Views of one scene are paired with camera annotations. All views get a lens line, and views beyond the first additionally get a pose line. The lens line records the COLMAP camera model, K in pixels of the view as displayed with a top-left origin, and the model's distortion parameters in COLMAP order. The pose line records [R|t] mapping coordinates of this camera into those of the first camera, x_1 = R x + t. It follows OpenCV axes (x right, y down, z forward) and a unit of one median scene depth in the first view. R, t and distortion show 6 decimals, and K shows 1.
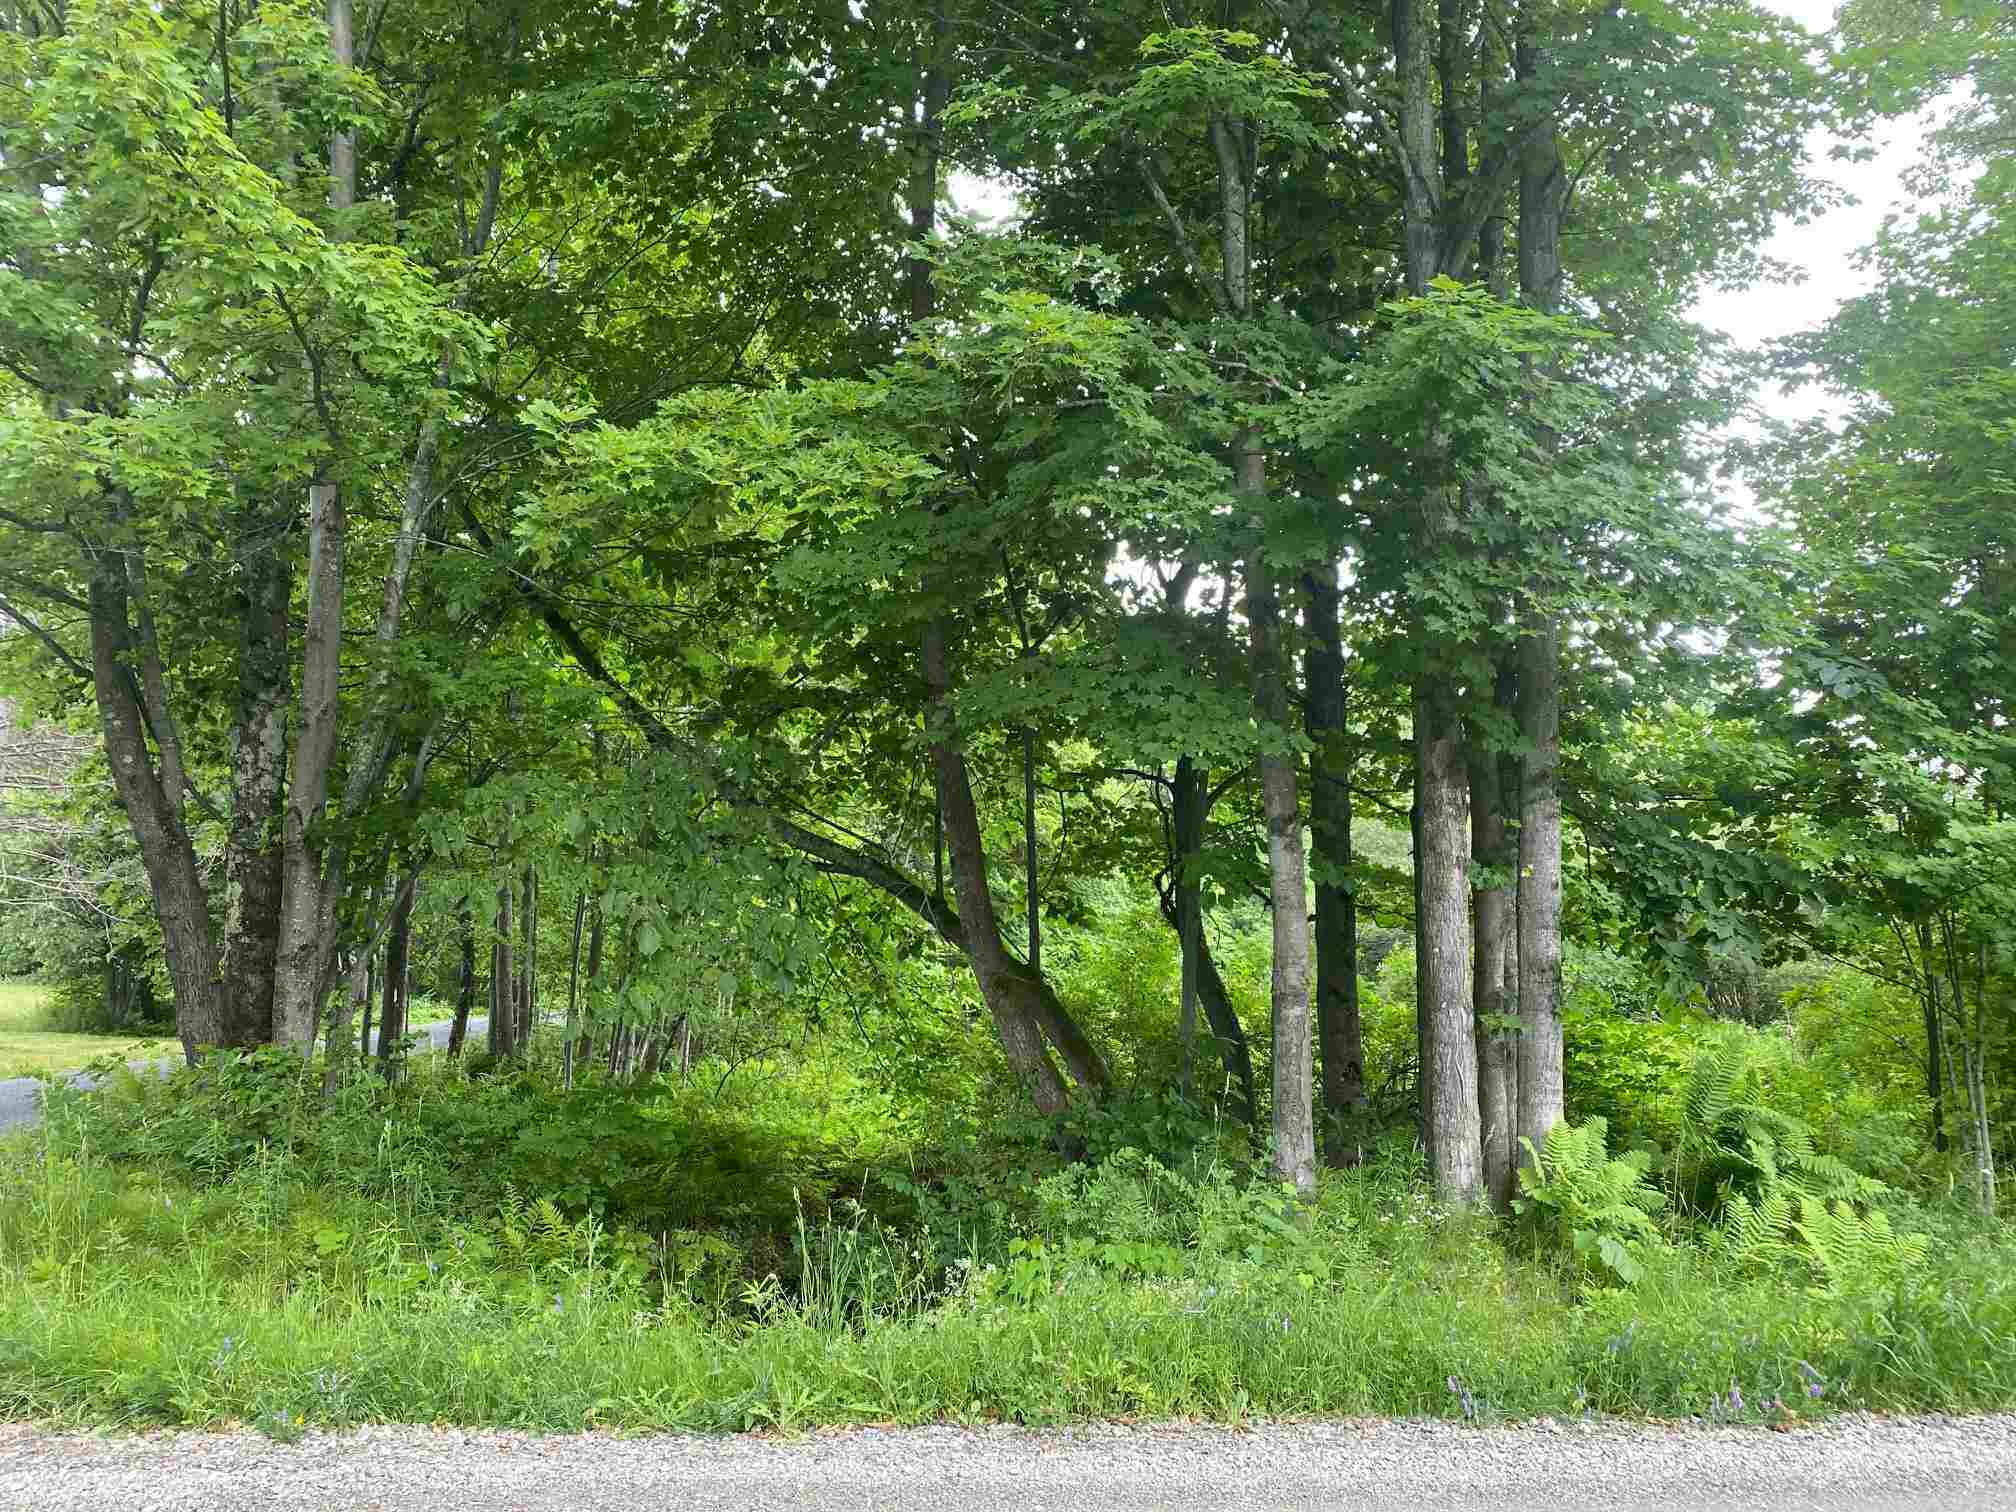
lens RADIAL K [[1499.2, 0, 1008.0], [0, 1499.2, 756.0], [0, 0, 1]] dist [0.014117, -0.026793]
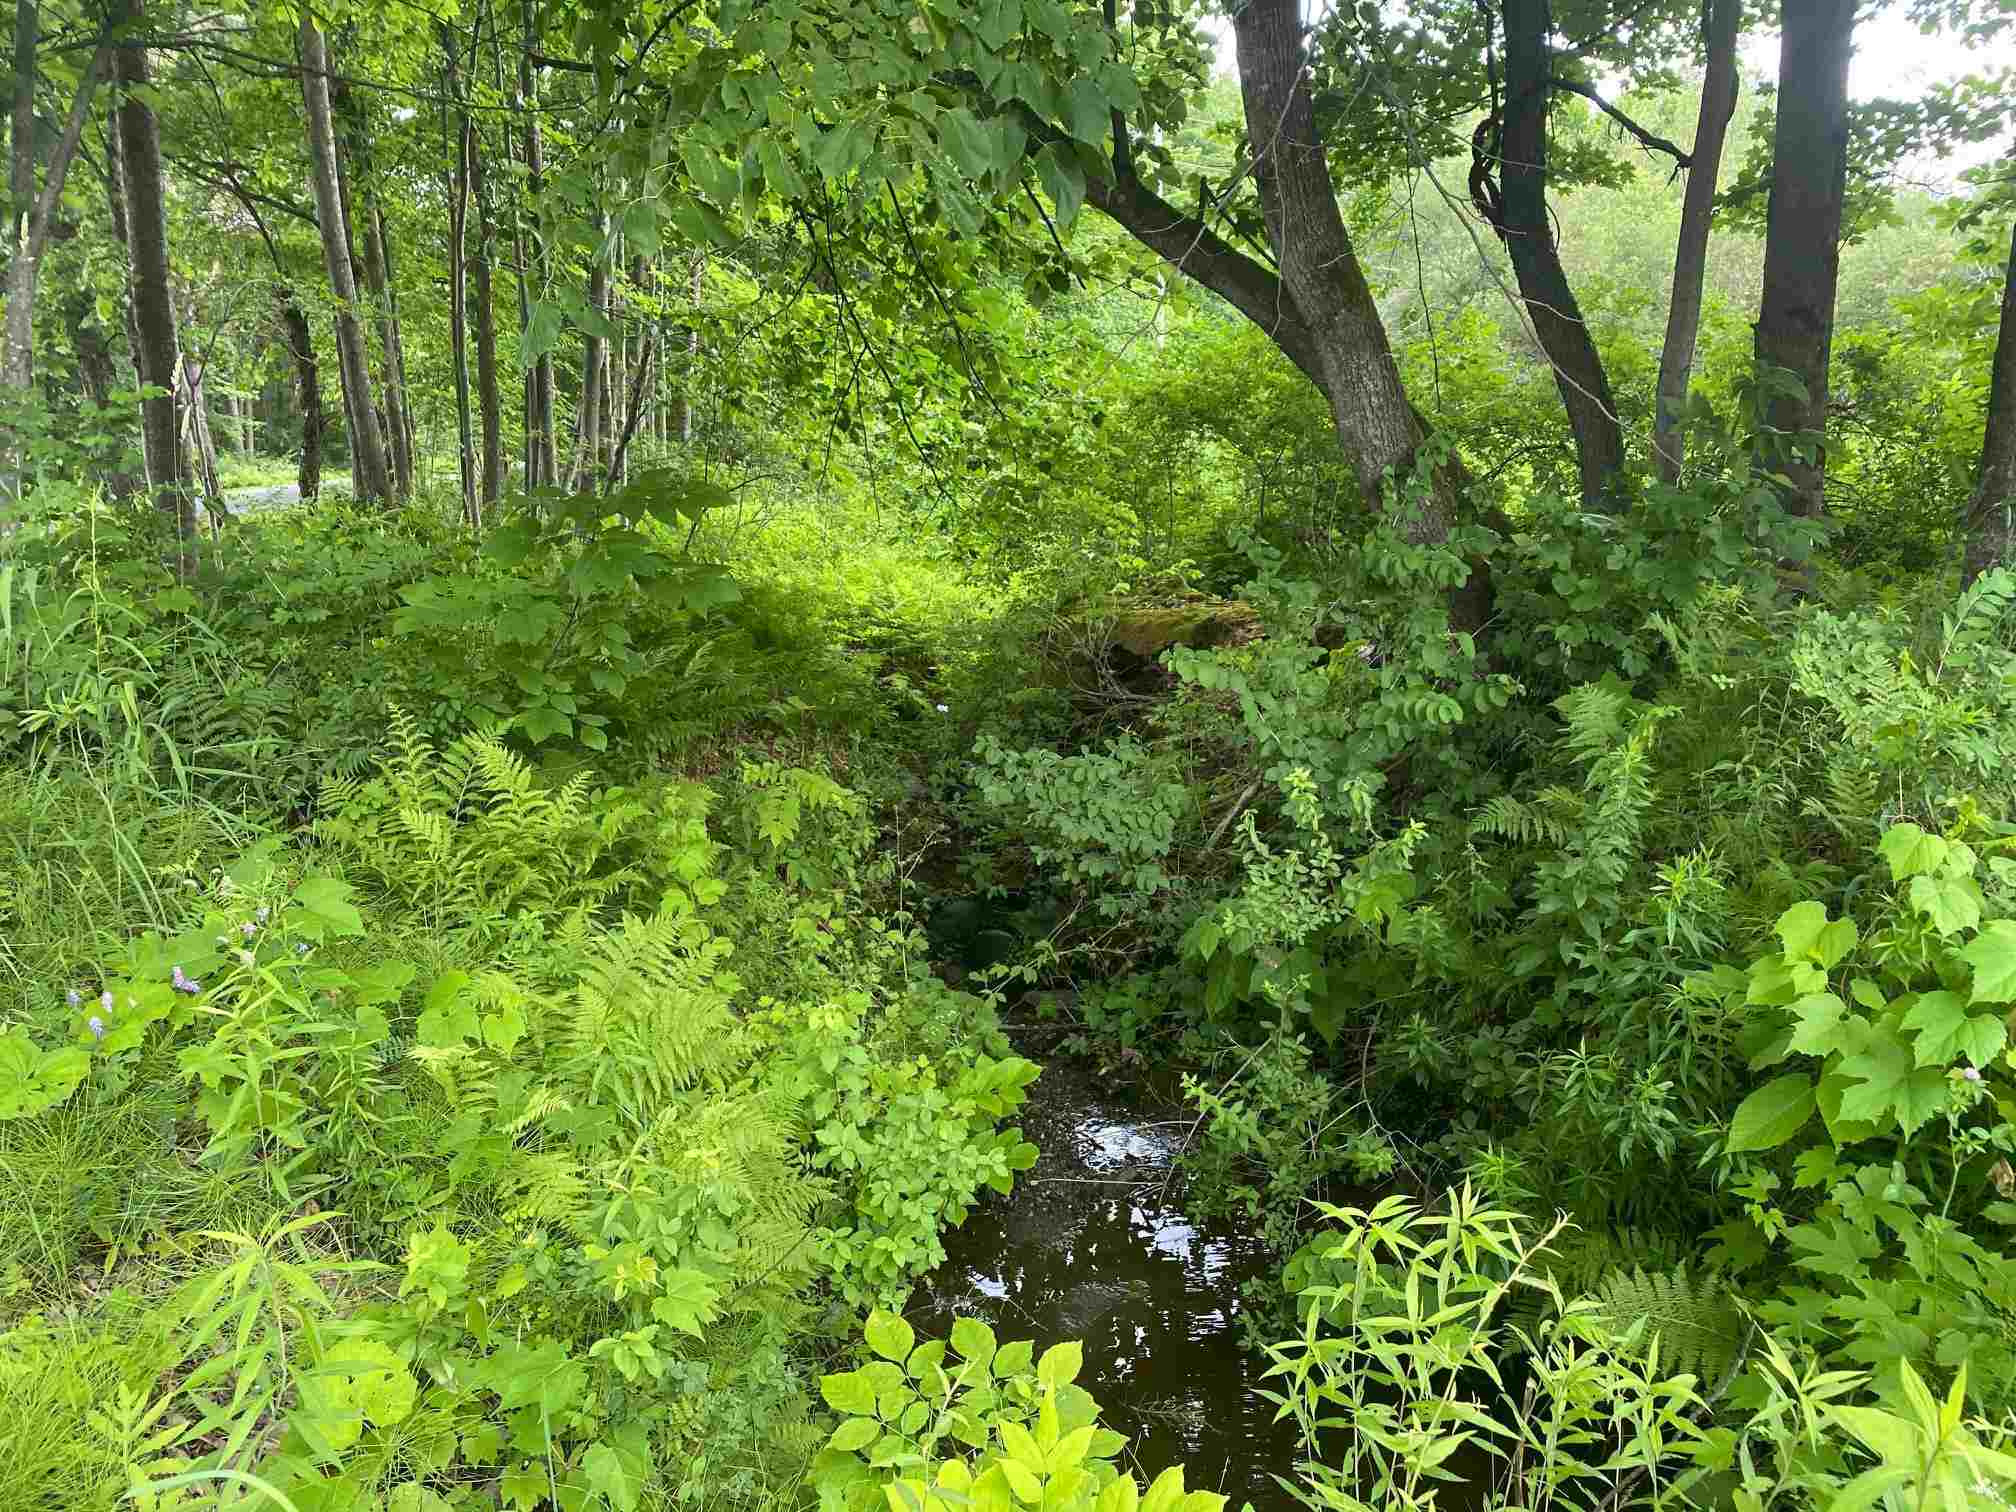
lens RADIAL K [[1499.2, 0, 1008.0], [0, 1499.2, 756.0], [0, 0, 1]] dist [0.014117, -0.026793]
pose [[0.997212, -0.047525, 0.057534, -0.097370], [0.024564, 0.937063, 0.348296, 0.081932], [-0.070466, -0.345911, 0.935617, 0.310690]]
